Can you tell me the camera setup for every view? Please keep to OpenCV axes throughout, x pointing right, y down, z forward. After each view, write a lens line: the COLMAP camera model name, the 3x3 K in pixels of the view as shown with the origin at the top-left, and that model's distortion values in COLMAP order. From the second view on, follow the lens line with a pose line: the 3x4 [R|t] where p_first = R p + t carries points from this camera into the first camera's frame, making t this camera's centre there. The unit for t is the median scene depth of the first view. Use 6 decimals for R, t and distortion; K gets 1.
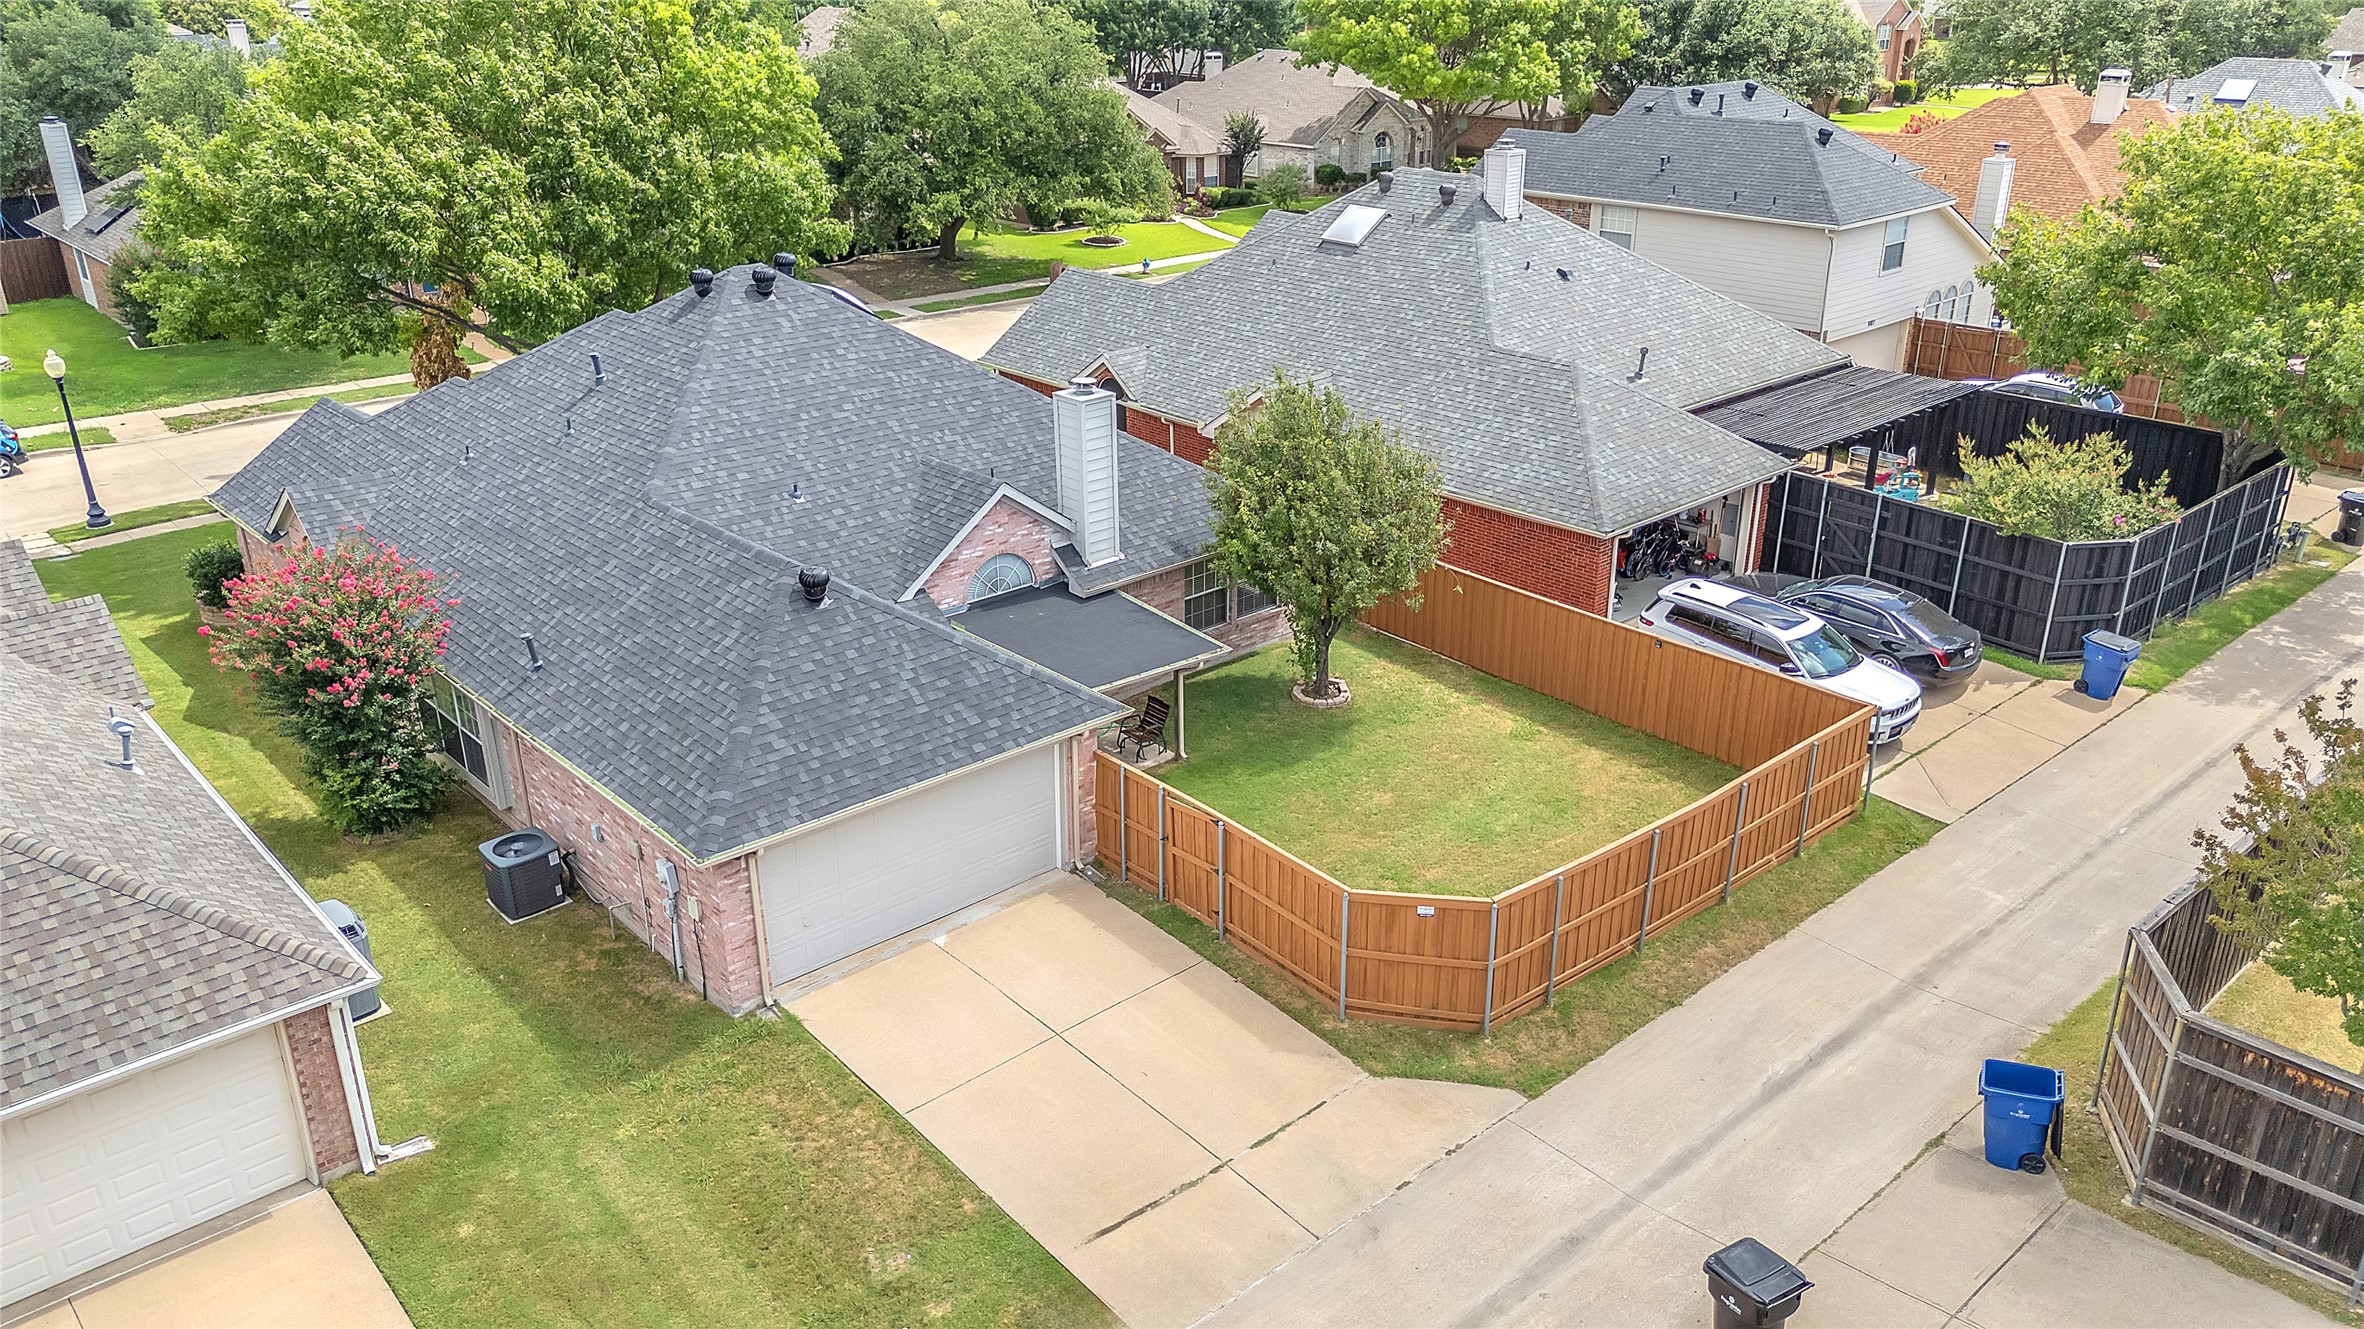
lens RADIAL K [[1742.8, 0, 1182.0], [0, 1742.8, 664.5], [0, 0, 1]] dist [0.090208, -0.097441]
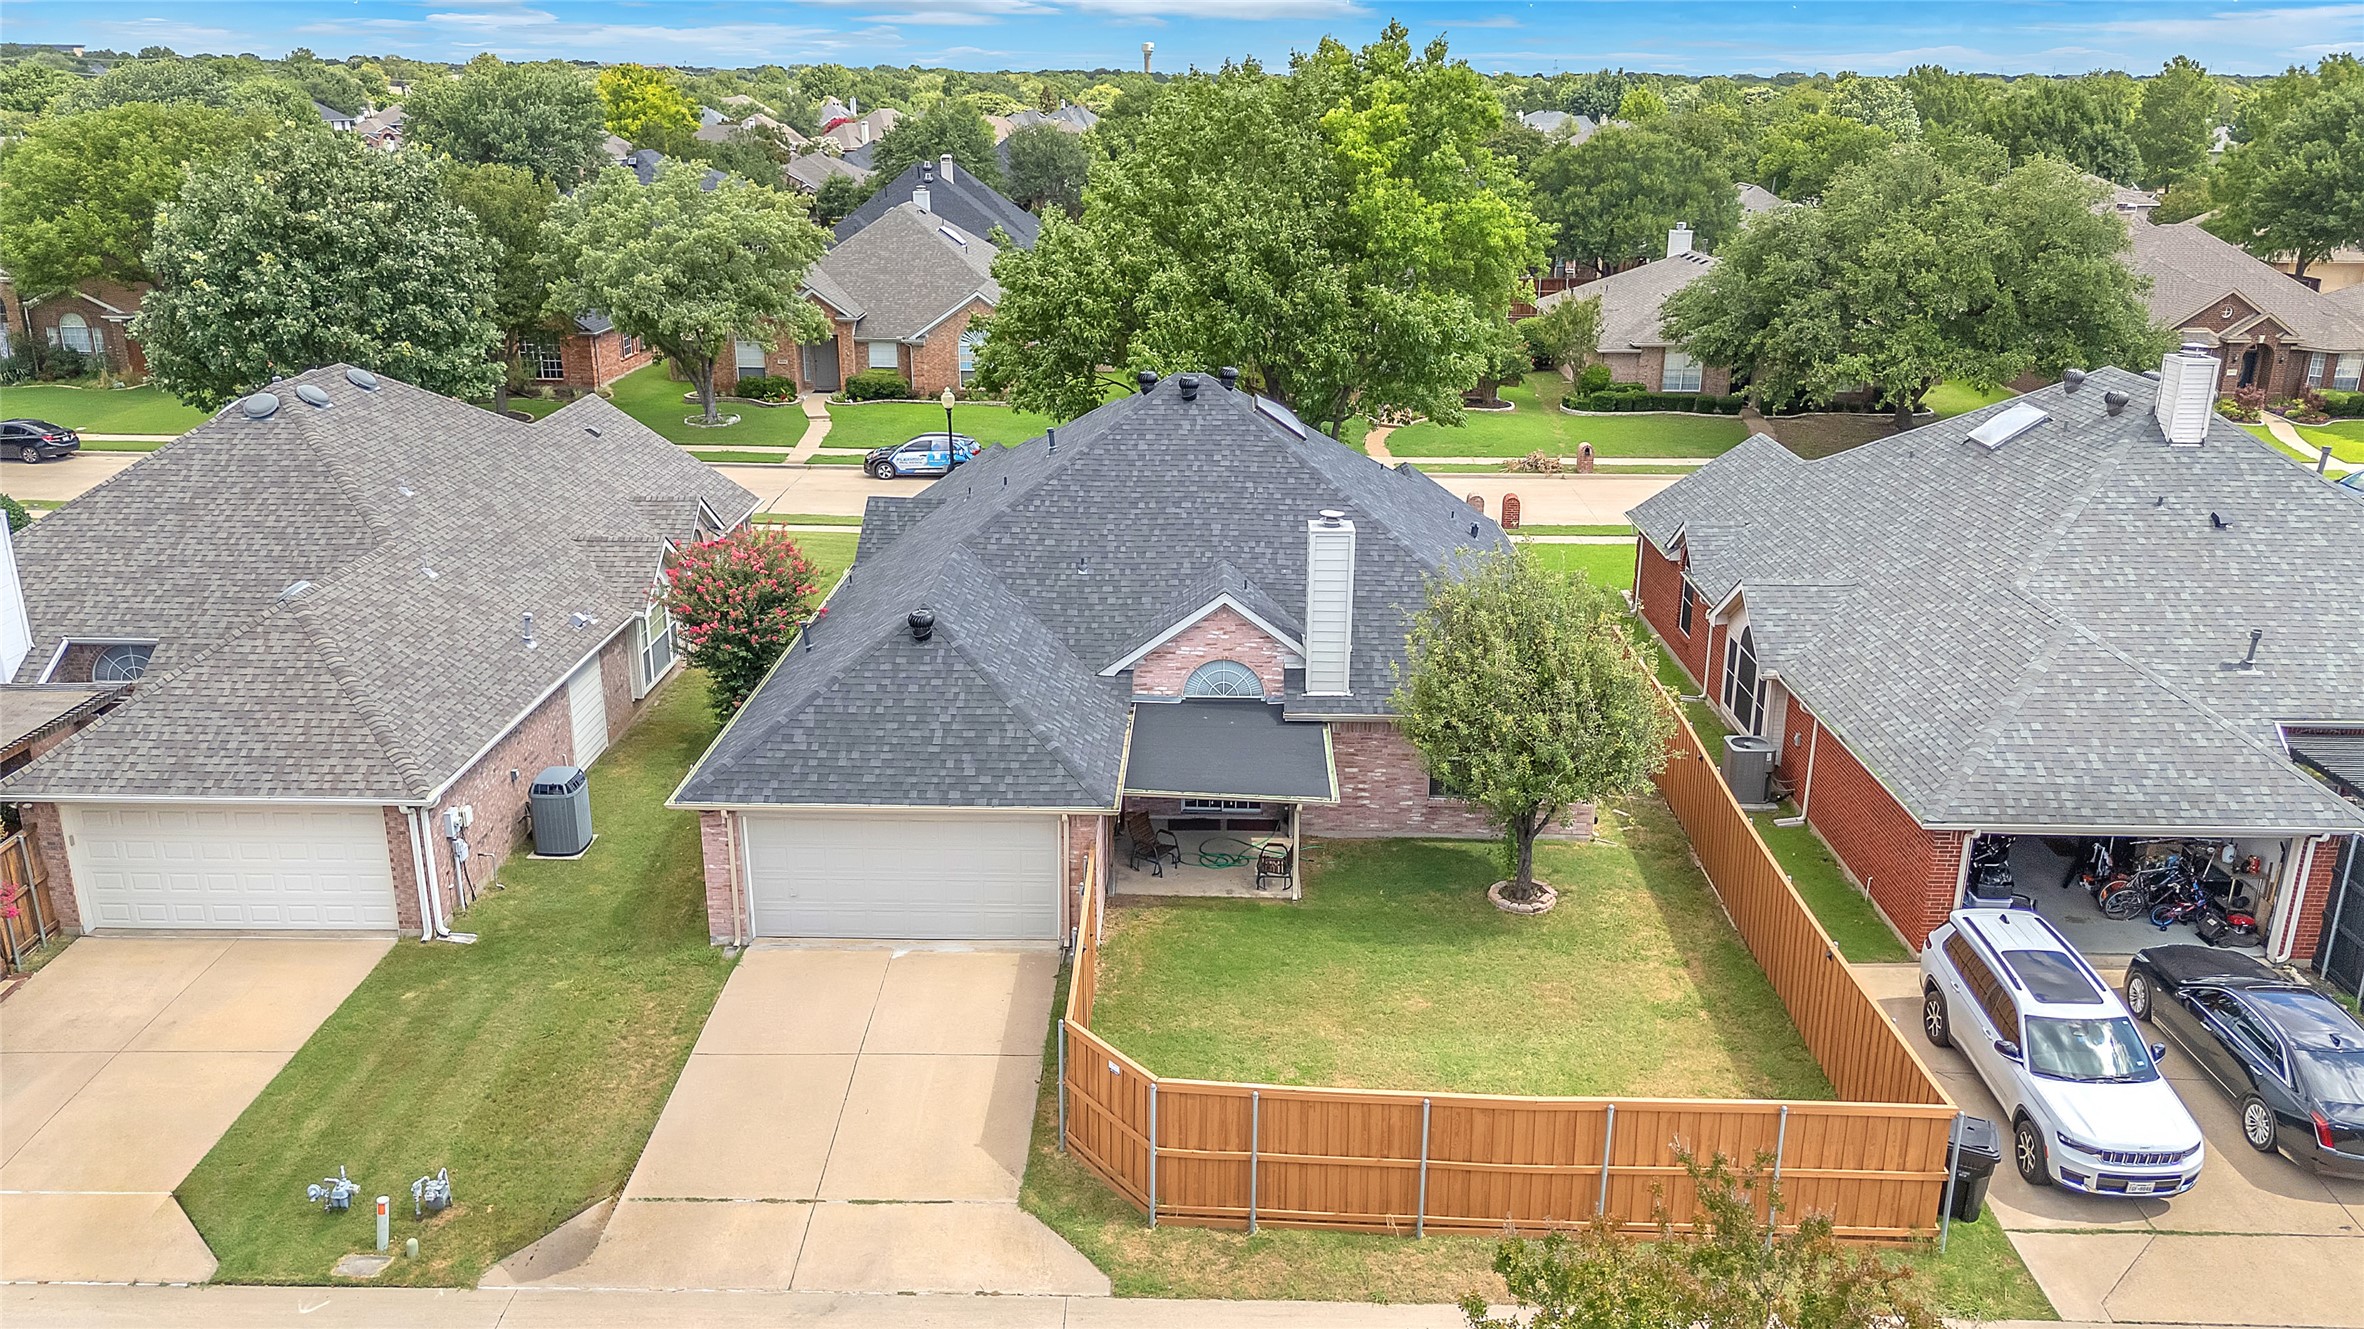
lens RADIAL K [[1742.8, 0, 1182.0], [0, 1742.8, 664.5], [0, 0, 1]] dist [0.090208, -0.097441]
pose [[0.729367, 0.223012, -0.646753, 0.544600], [-0.272720, 0.961792, 0.024087, -0.077722], [0.627413, 0.158814, 0.762319, 0.185902]]
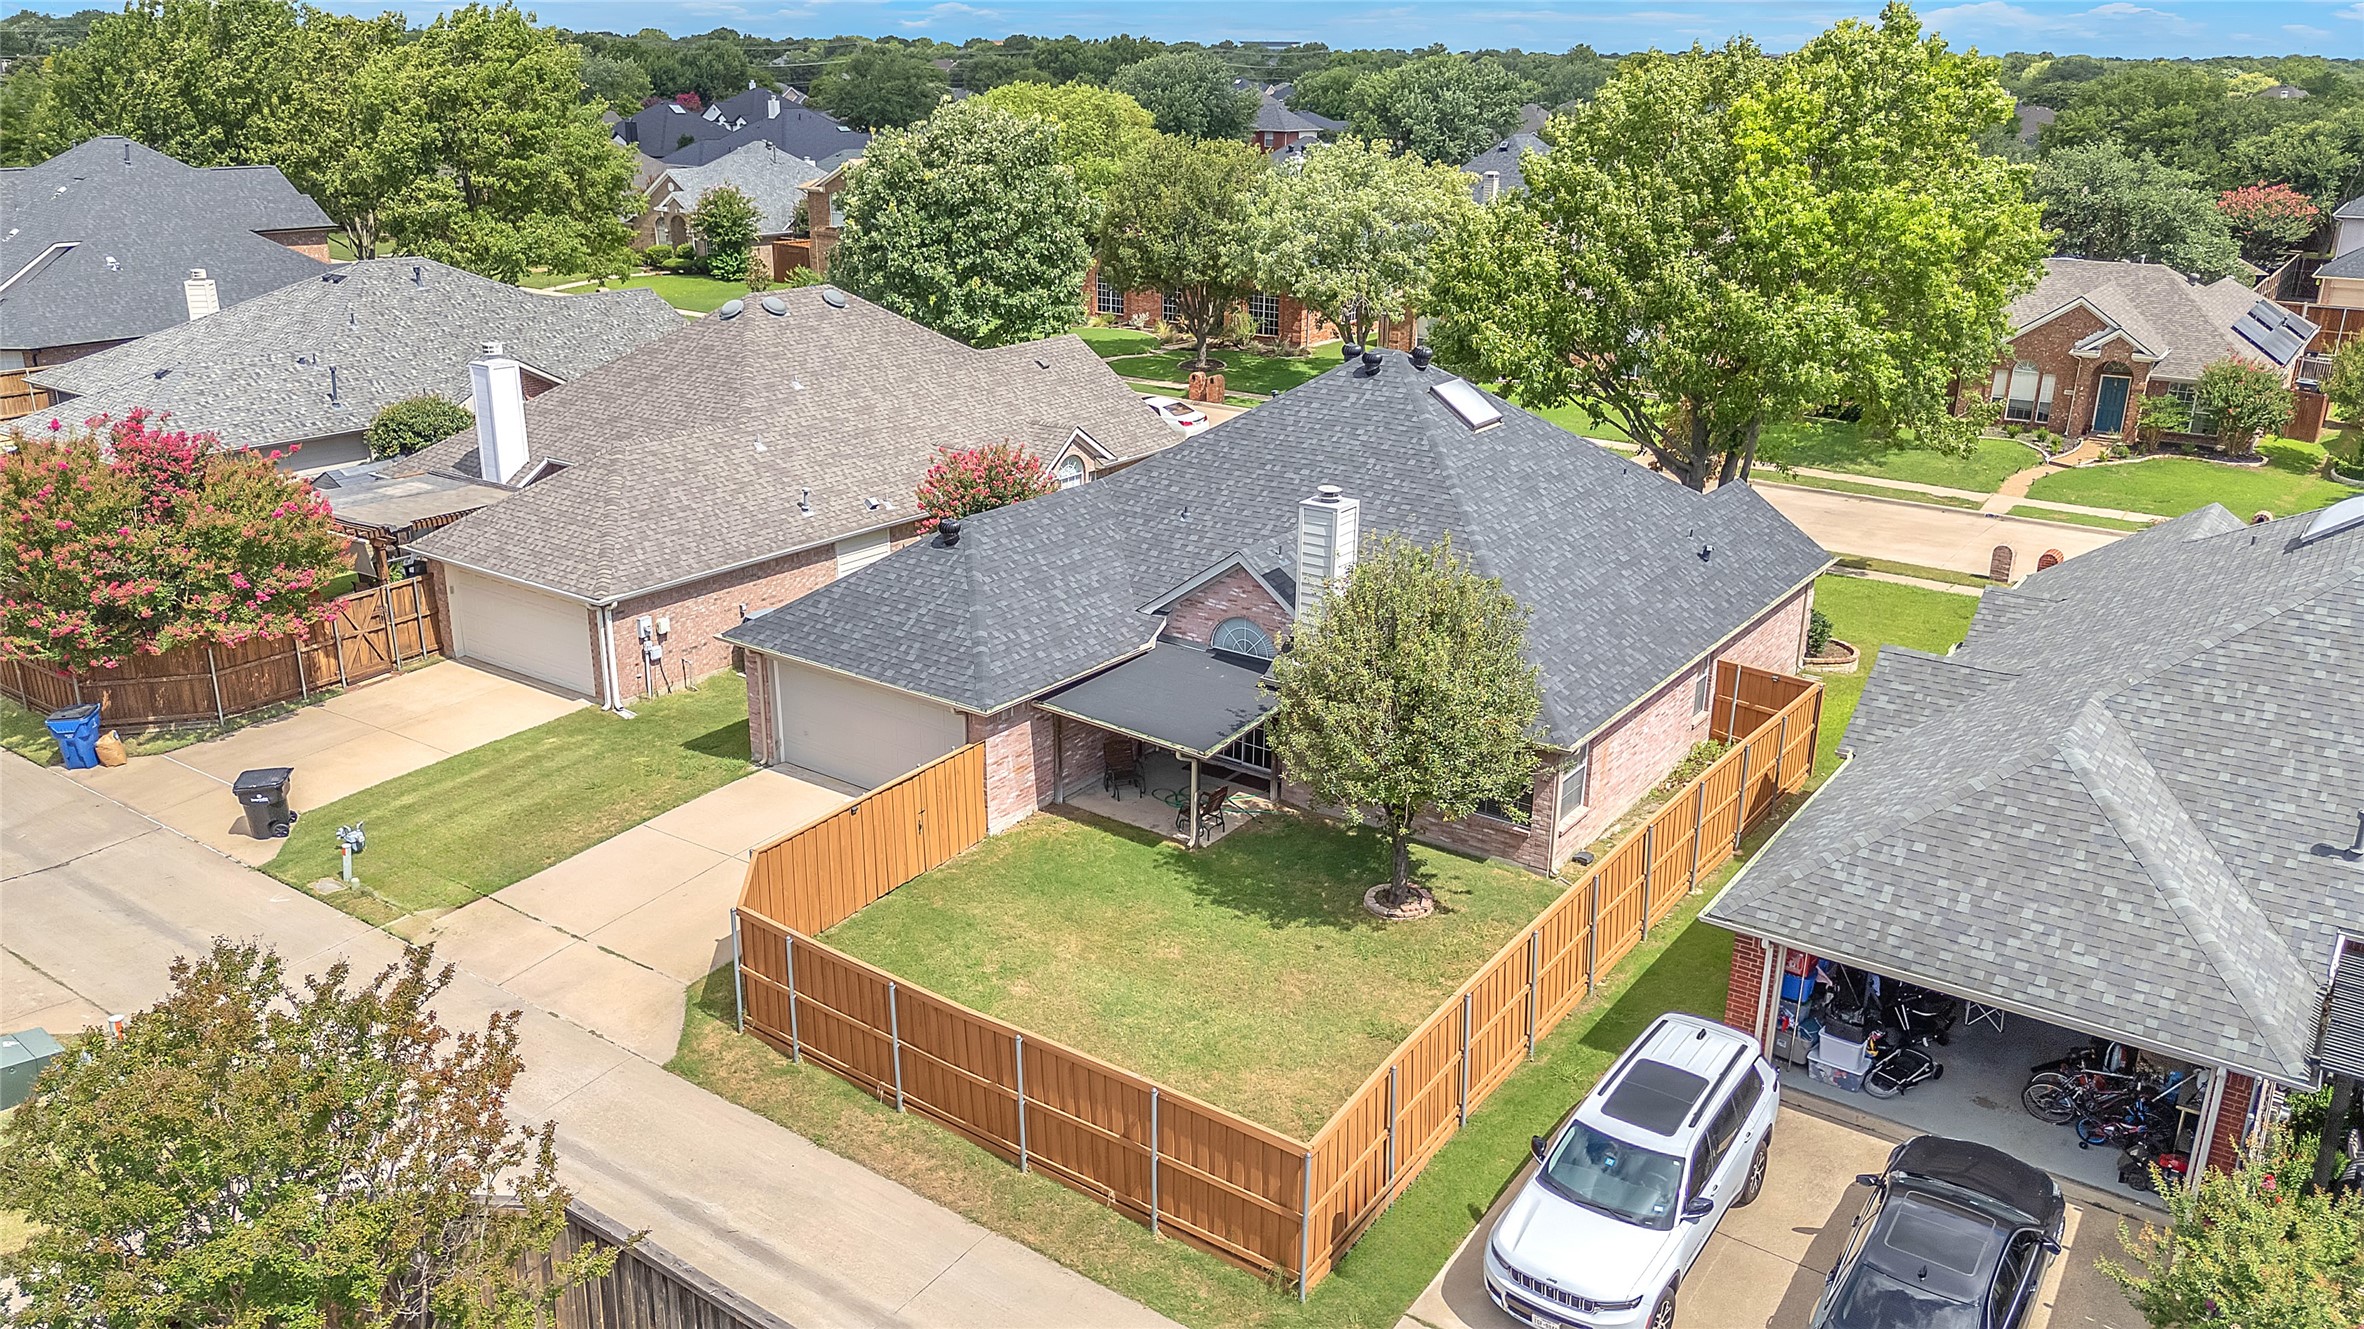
lens RADIAL K [[1742.8, 0, 1182.0], [0, 1742.8, 664.5], [0, 0, 1]] dist [0.090208, -0.097441]
pose [[0.217473, 0.323147, -0.921022, 0.879159], [-0.389974, 0.893786, 0.221510, -0.258304], [0.894777, 0.311002, 0.320393, 0.620062]]
